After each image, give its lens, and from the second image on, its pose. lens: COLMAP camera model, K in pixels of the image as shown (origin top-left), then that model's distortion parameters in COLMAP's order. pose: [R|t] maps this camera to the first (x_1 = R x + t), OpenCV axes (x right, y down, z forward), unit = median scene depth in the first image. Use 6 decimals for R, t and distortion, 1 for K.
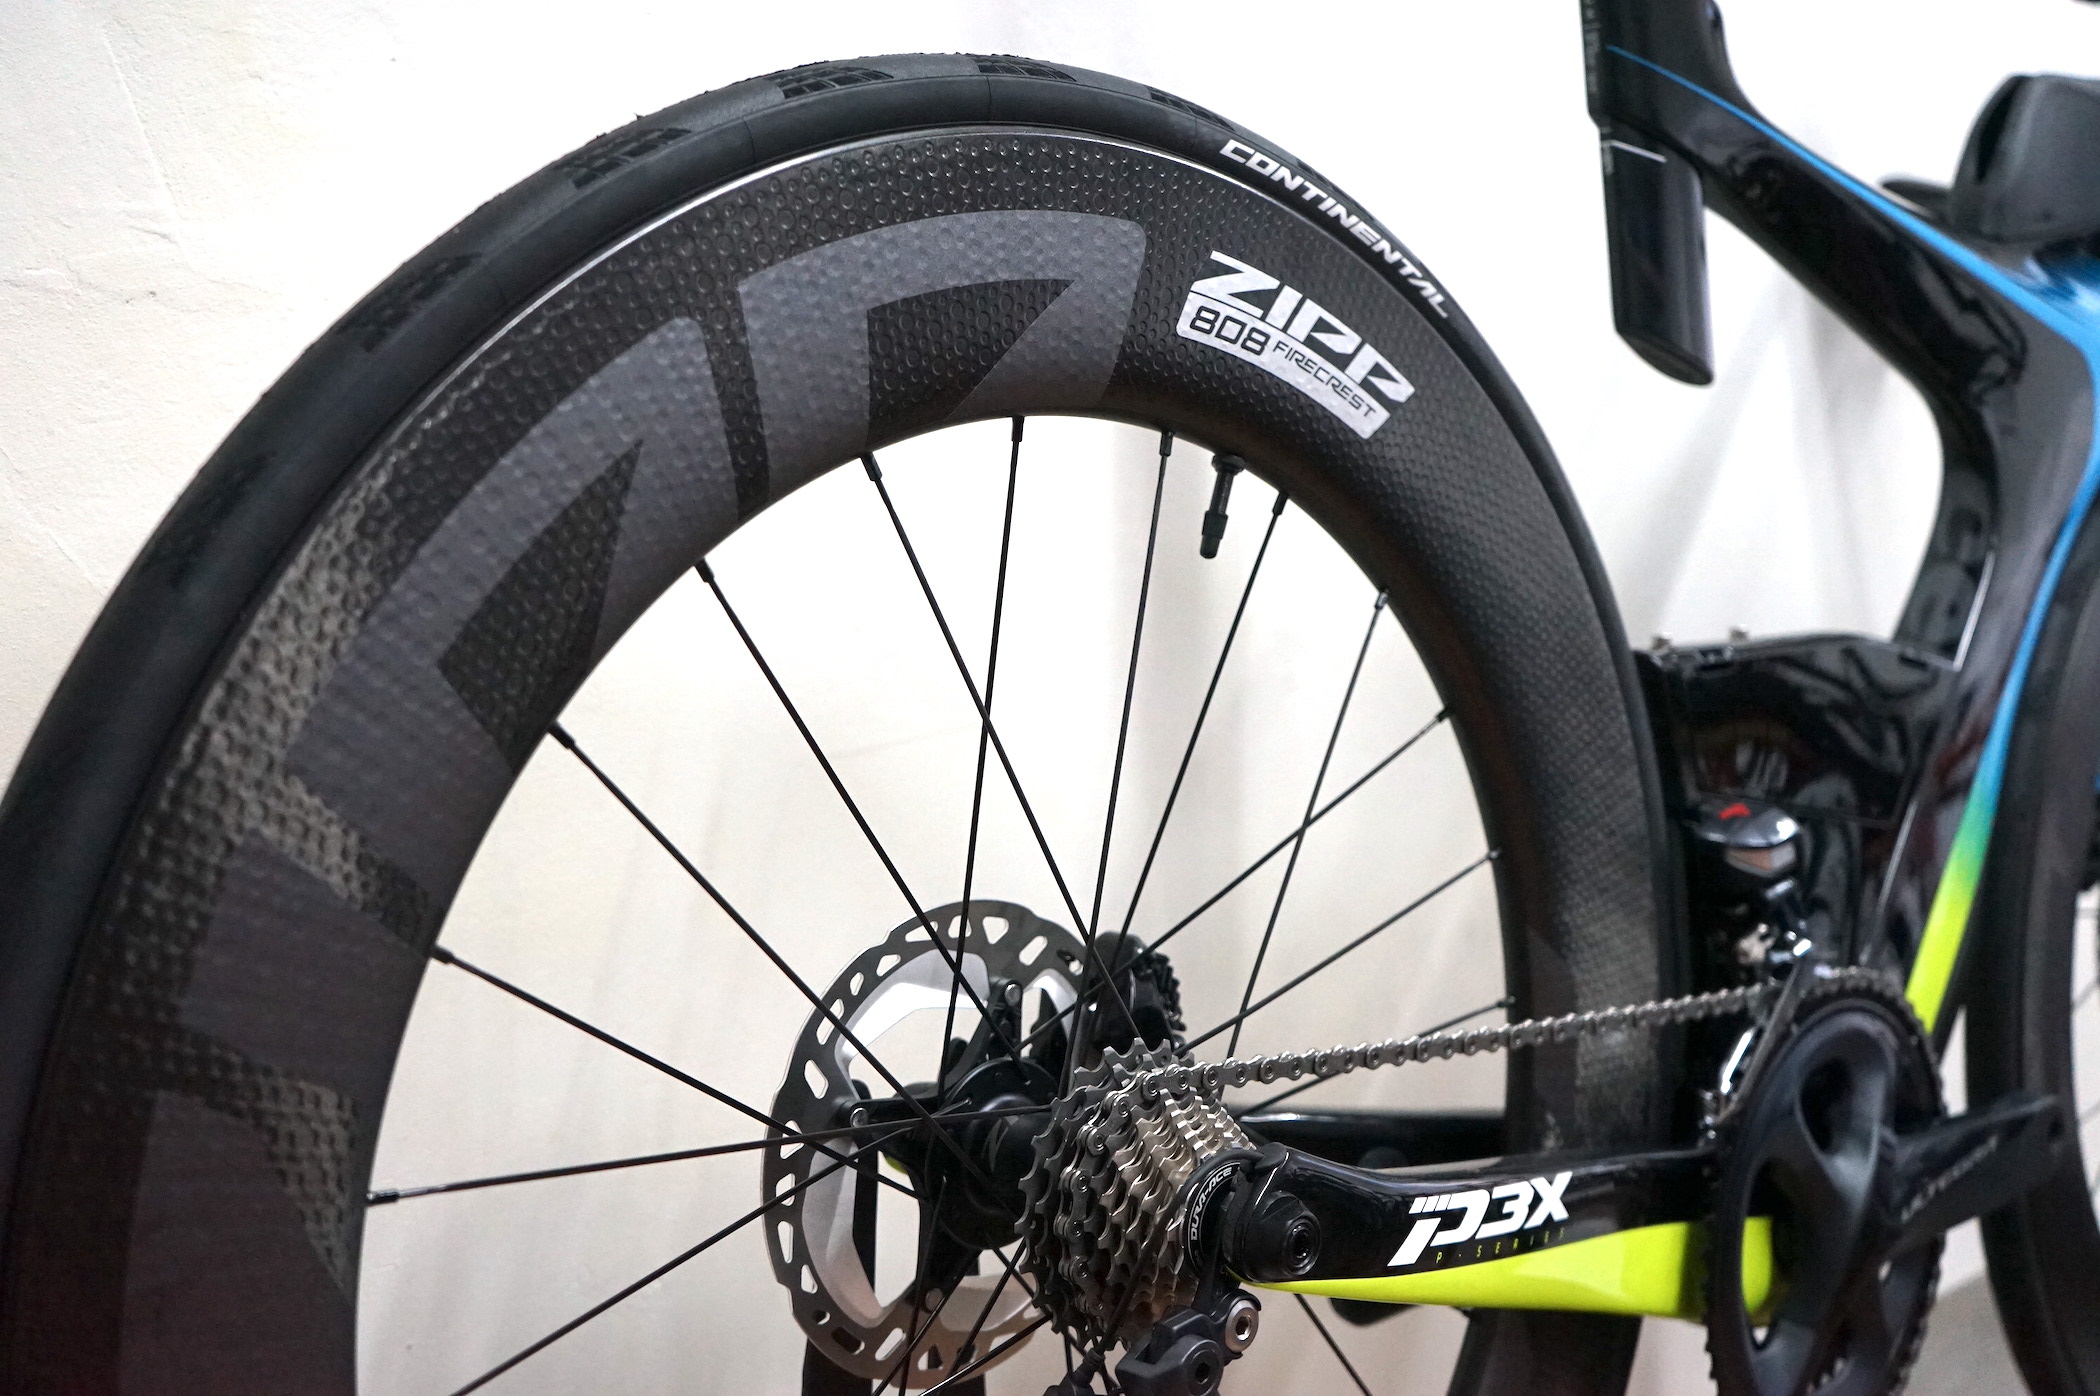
lens RADIAL K [[2127.8, 0, 1028.0], [0, 2127.8, 704.3], [0, 0, 1]] dist [0.002915, 0.000000]
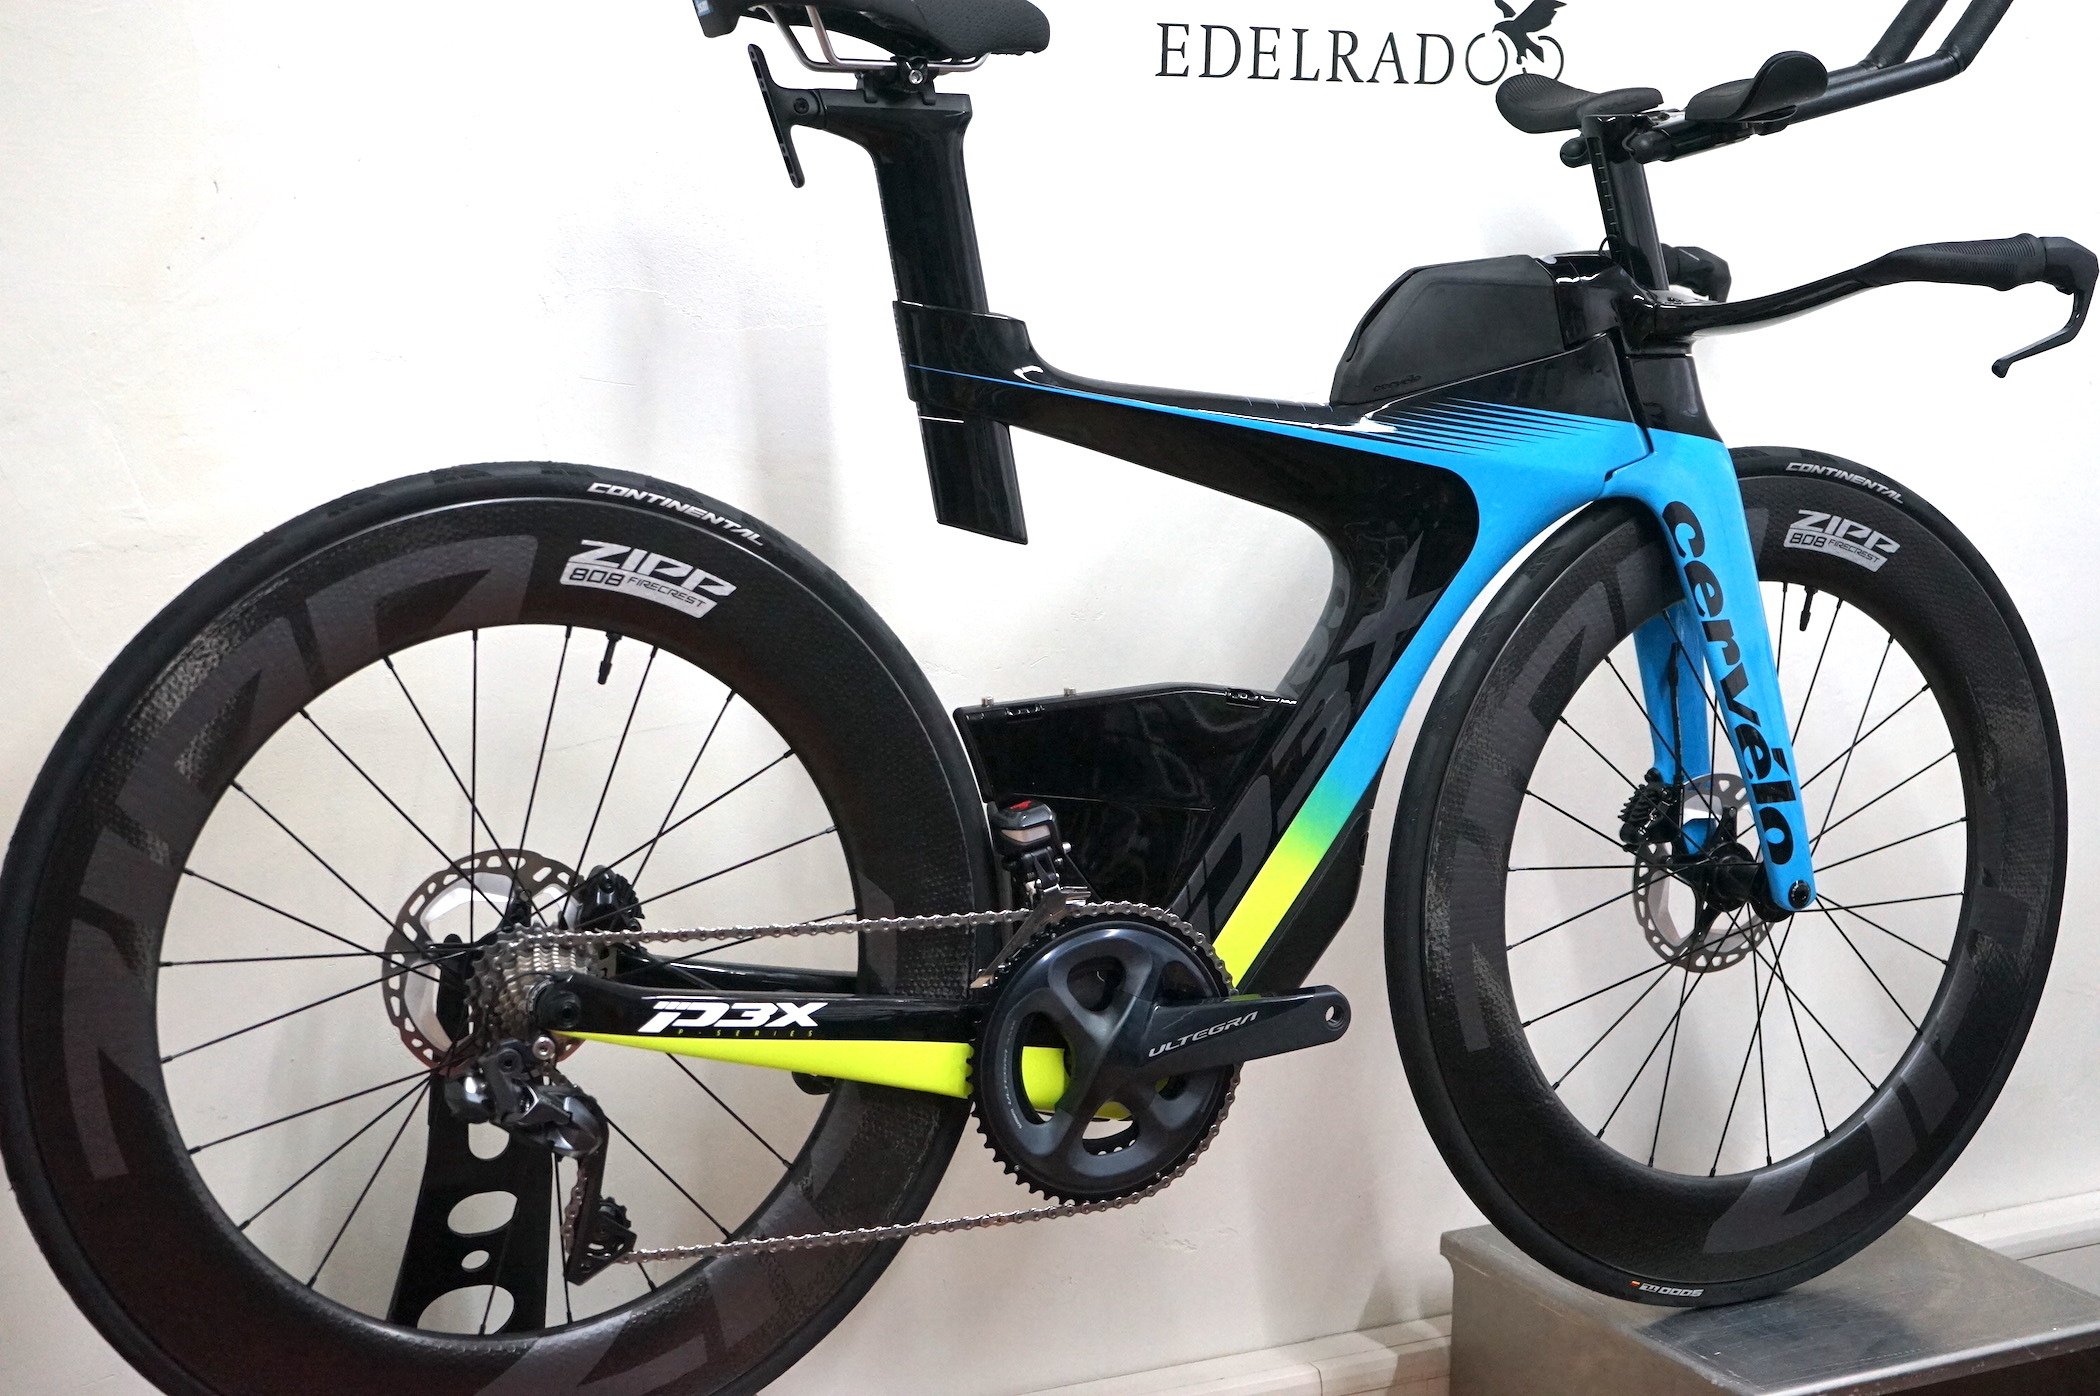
lens RADIAL K [[3266.6, 0, 1053.0], [0, 3266.6, 690.5], [0, 0, 1]] dist [-0.064312, 0.000000]
pose [[0.959001, 0.028482, -0.281969, 1.353772], [-0.003819, 0.996146, 0.087631, -0.332527], [0.283378, -0.082961, 0.955413, -1.804333]]
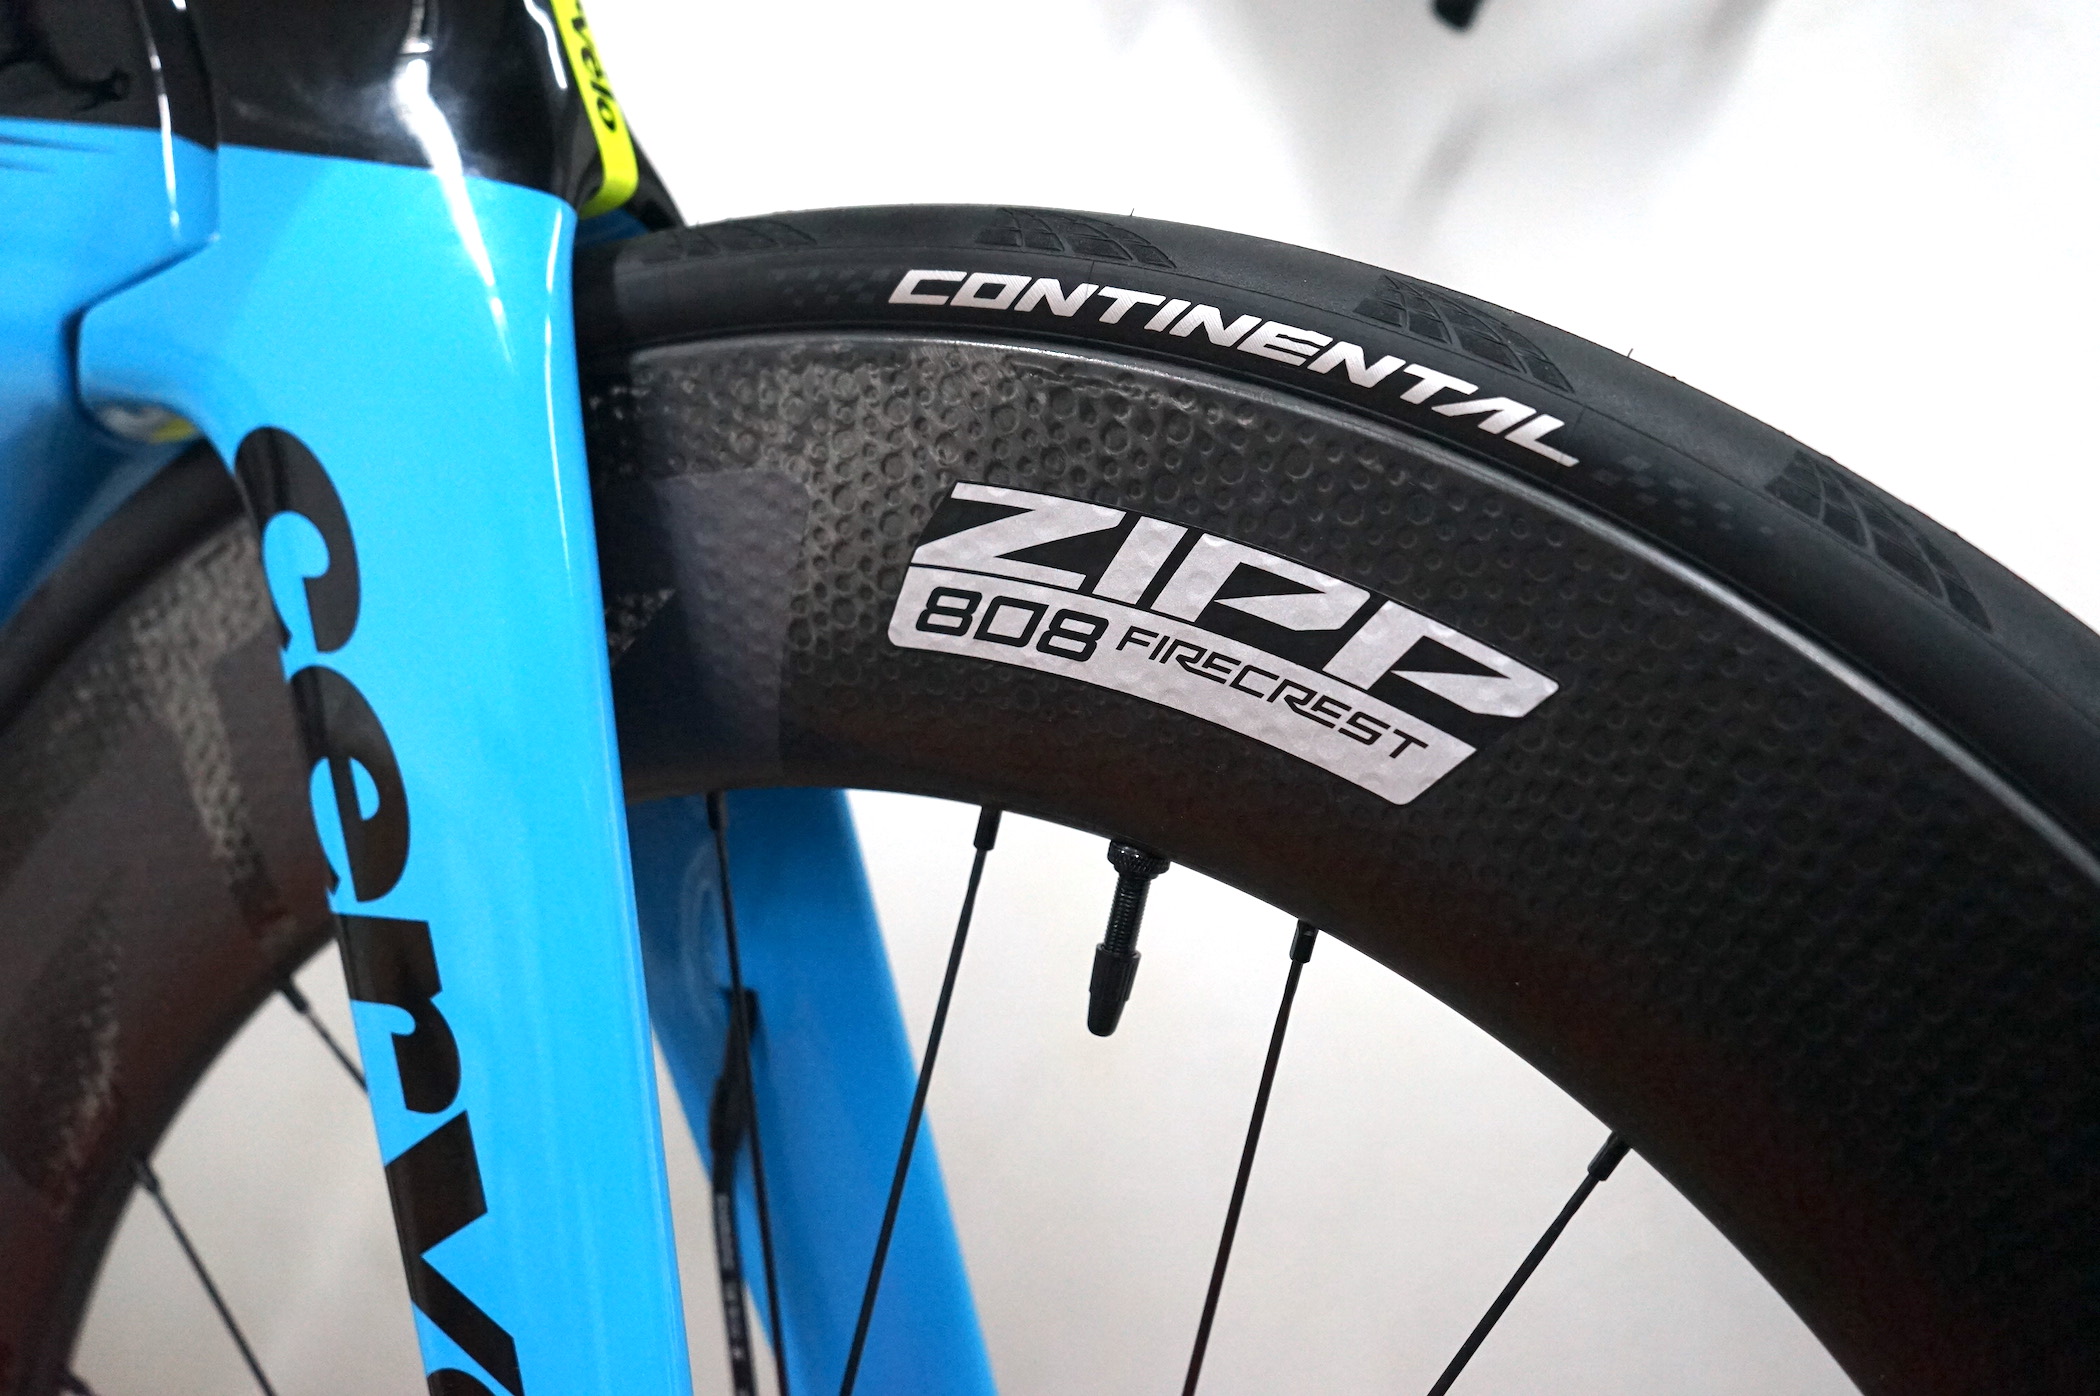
lens RADIAL K [[2600.7, 0, 1053.2], [0, 2600.7, 689.3], [0, 0, 1]] dist [0.003004, 0.000000]
pose [[0.286793, 0.073704, -0.955153, 1.747103], [-0.019819, 0.997279, 0.071003, -0.213124], [0.957788, -0.001433, 0.287473, 1.771069]]
